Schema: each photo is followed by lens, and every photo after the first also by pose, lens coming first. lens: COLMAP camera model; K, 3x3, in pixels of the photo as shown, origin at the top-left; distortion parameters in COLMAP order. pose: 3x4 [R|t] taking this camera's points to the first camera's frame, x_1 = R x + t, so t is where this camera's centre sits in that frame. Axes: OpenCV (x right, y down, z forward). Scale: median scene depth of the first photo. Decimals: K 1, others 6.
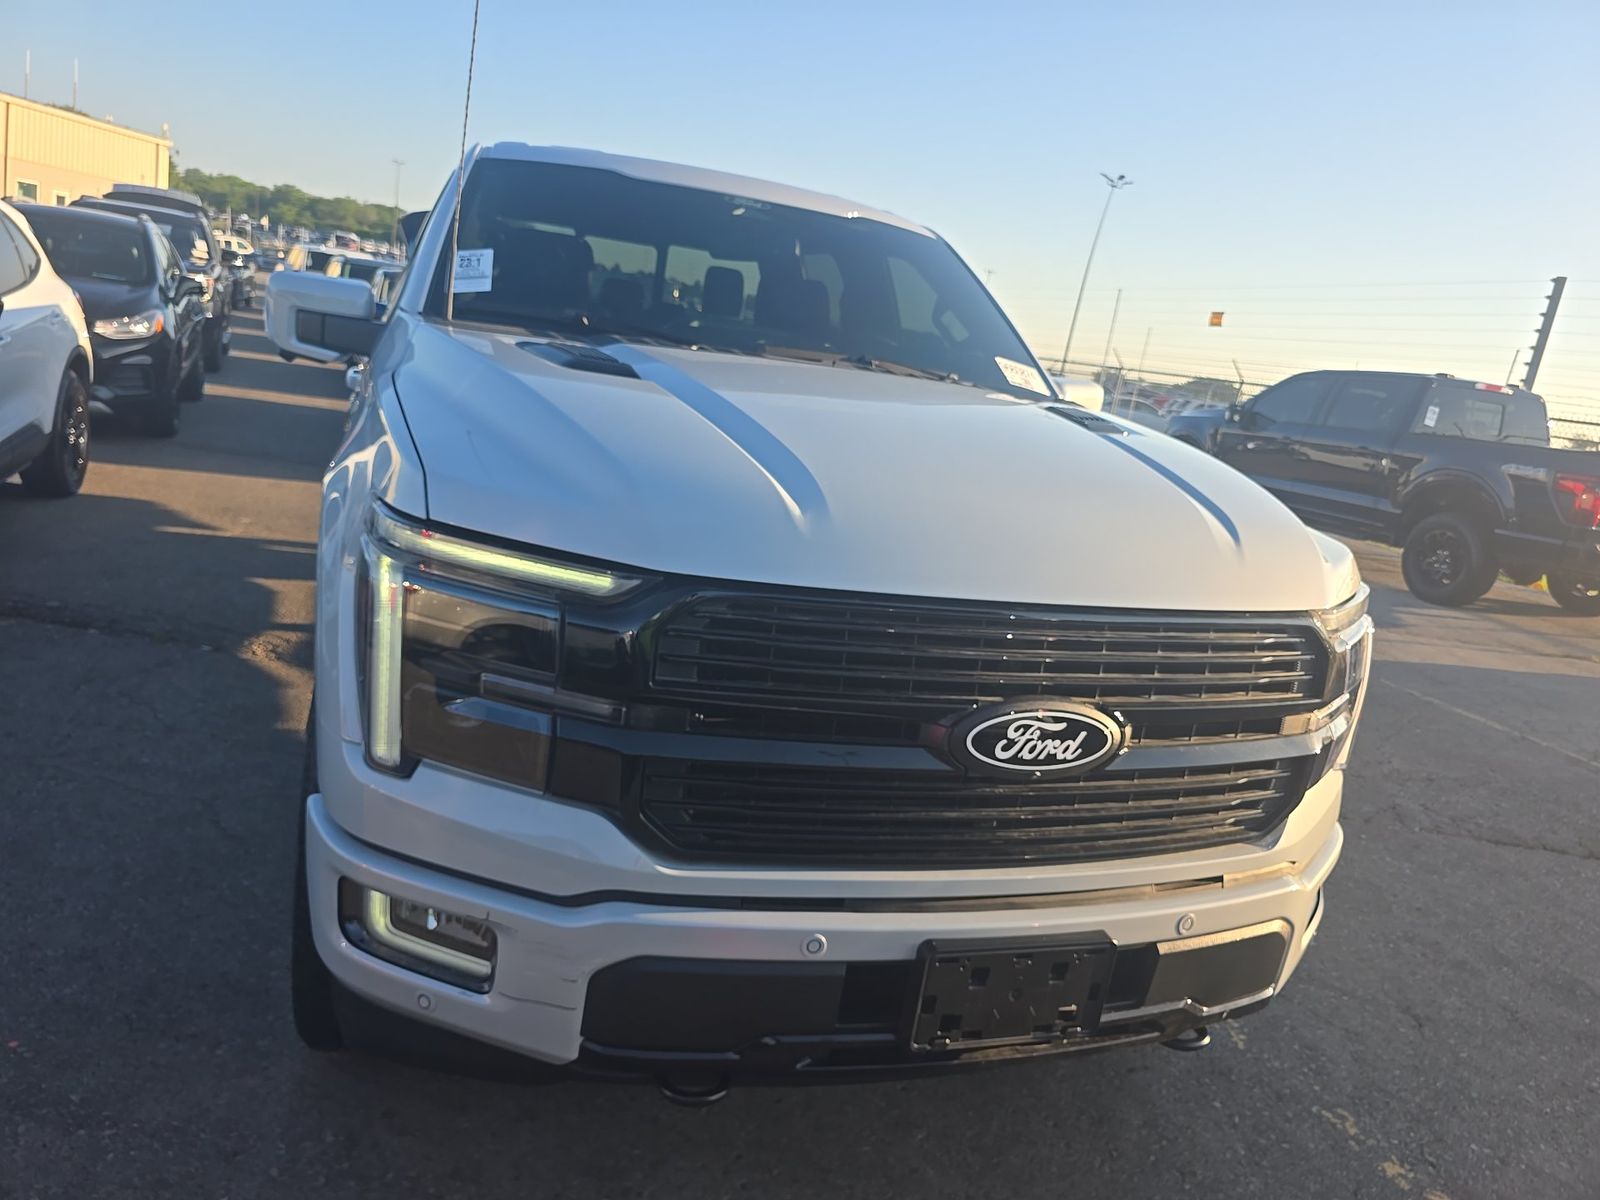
lens RADIAL K [[1058.9, 0, 821.9], [0, 1058.9, 602.3], [0, 0, 1]] dist [0.034014, -0.042416]
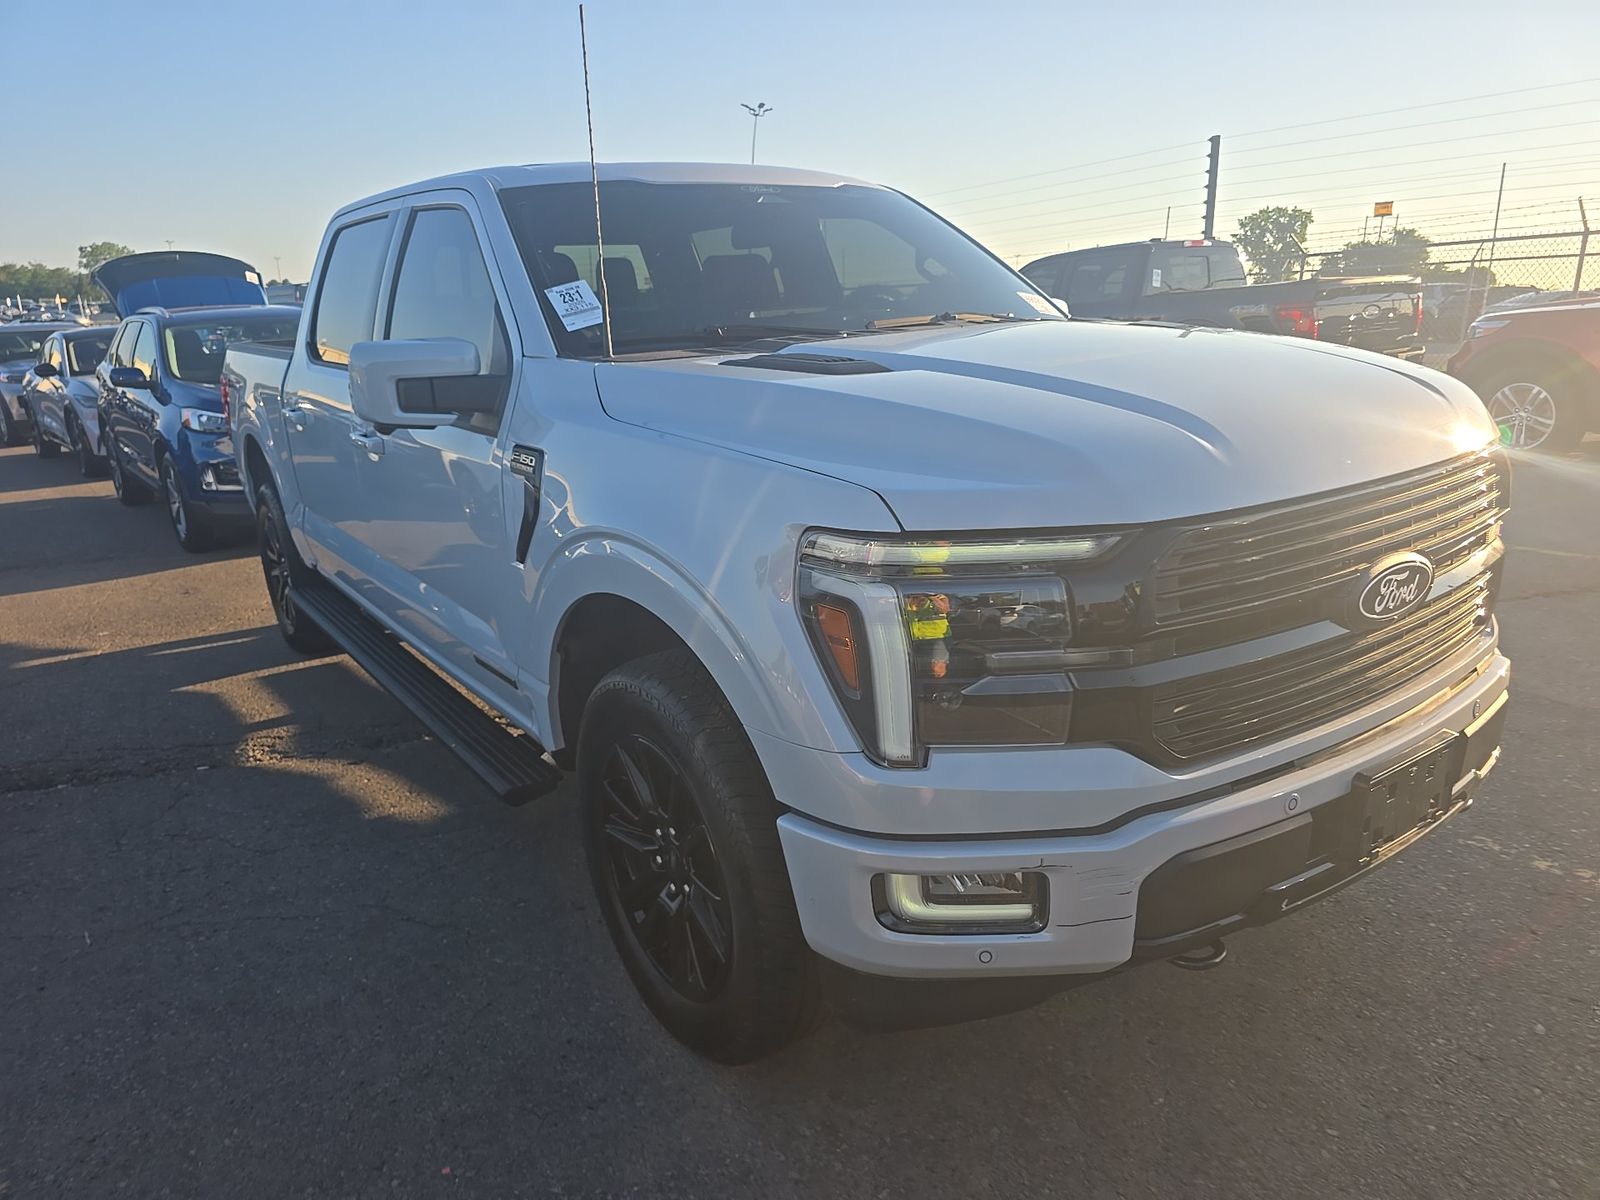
lens RADIAL K [[1044.3, 0, 787.8], [0, 1044.3, 603.7], [0, 0, 1]] dist [0.034712, -0.037640]
pose [[0.942303, -0.253219, 0.218965, -0.685362], [0.242026, 0.967212, 0.076974, -0.110253], [-0.231277, -0.019538, 0.972692, -0.006318]]
